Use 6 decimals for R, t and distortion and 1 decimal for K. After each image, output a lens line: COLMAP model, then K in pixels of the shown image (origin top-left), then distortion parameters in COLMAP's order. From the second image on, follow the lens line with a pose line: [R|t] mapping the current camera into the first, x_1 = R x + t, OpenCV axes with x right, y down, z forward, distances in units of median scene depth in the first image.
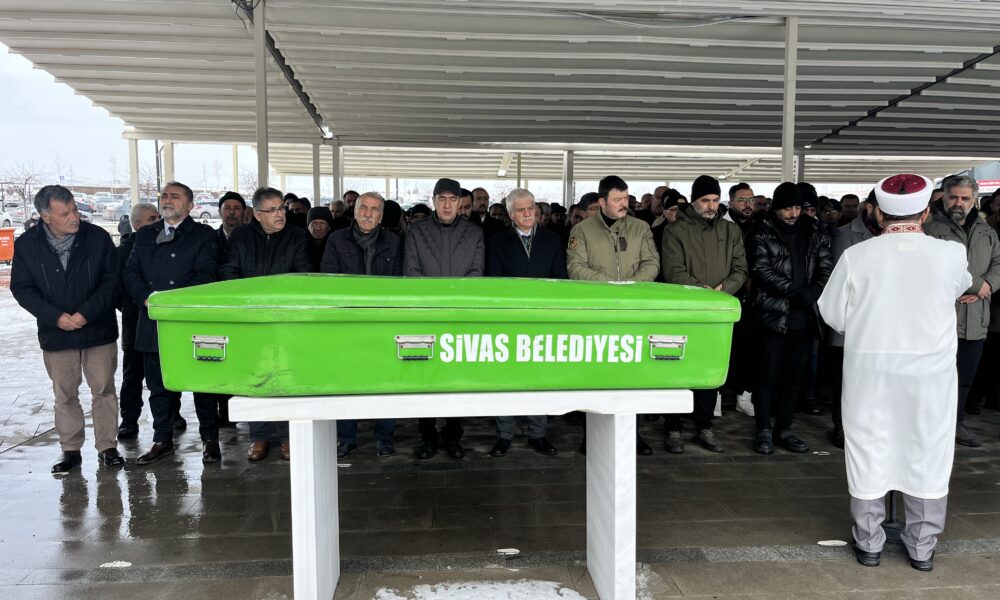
lens RADIAL K [[747.4, 0, 503.0], [0, 747.4, 307.3], [0, 0, 1]] dist [0.073495, -0.091450]
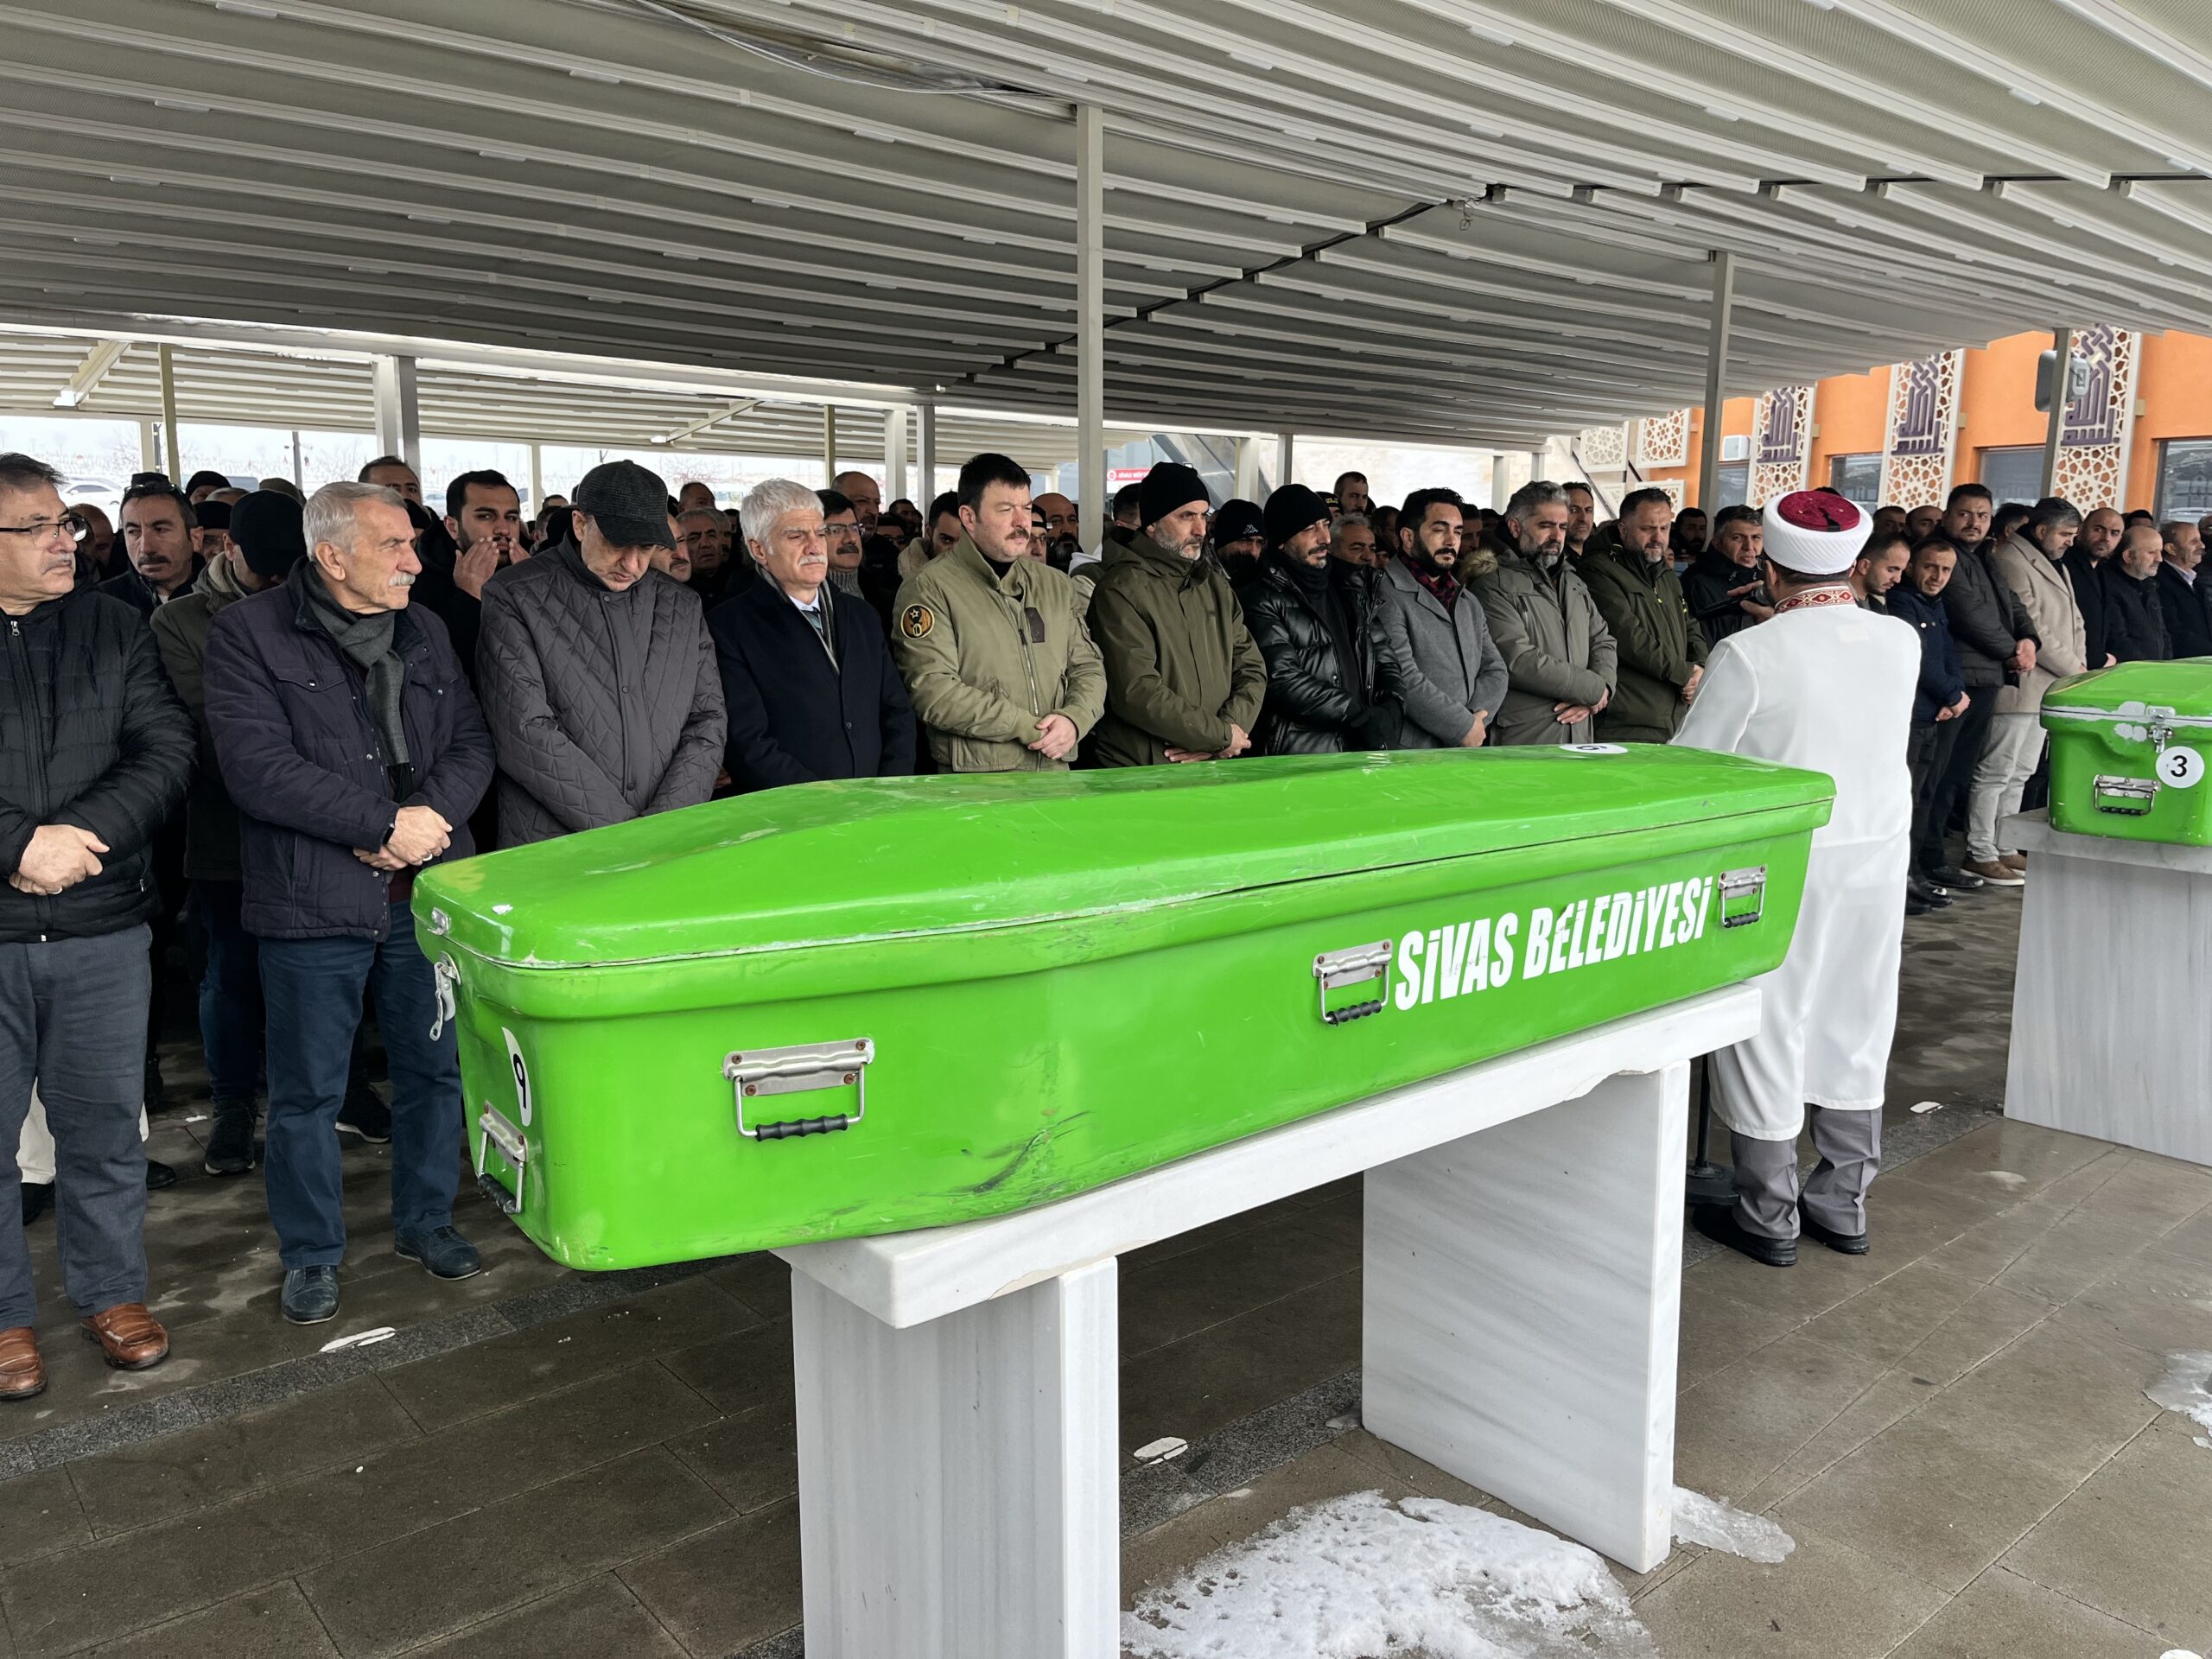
lens RADIAL K [[1673.2, 0, 1107.8], [0, 1673.2, 849.2], [0, 0, 1]] dist [0.009040, 0.005138]
pose [[0.812046, -0.097401, 0.575408, -0.480954], [0.055734, 0.994411, 0.089672, -0.061466], [-0.580926, -0.040747, 0.812935, 0.328910]]
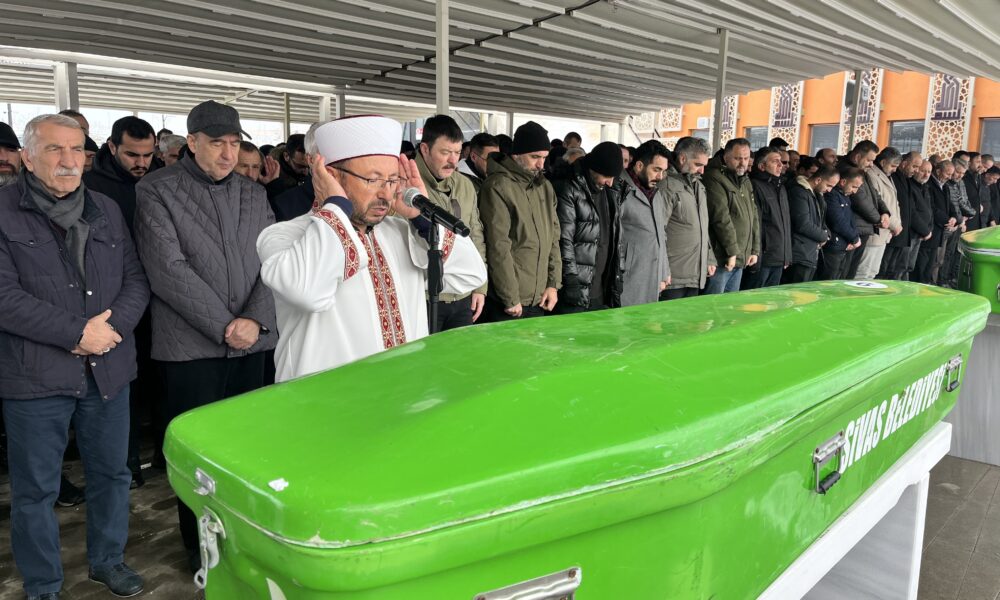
lens RADIAL K [[754.4, 0, 500.0], [0, 754.4, 300.0], [0, 0, 1]] dist [0.066527, -0.126203]
pose [[0.732146, -0.105470, 0.672932, -0.451434], [0.057215, 0.993970, 0.093538, -0.086377], [-0.678740, -0.029982, 0.733766, 0.591921]]
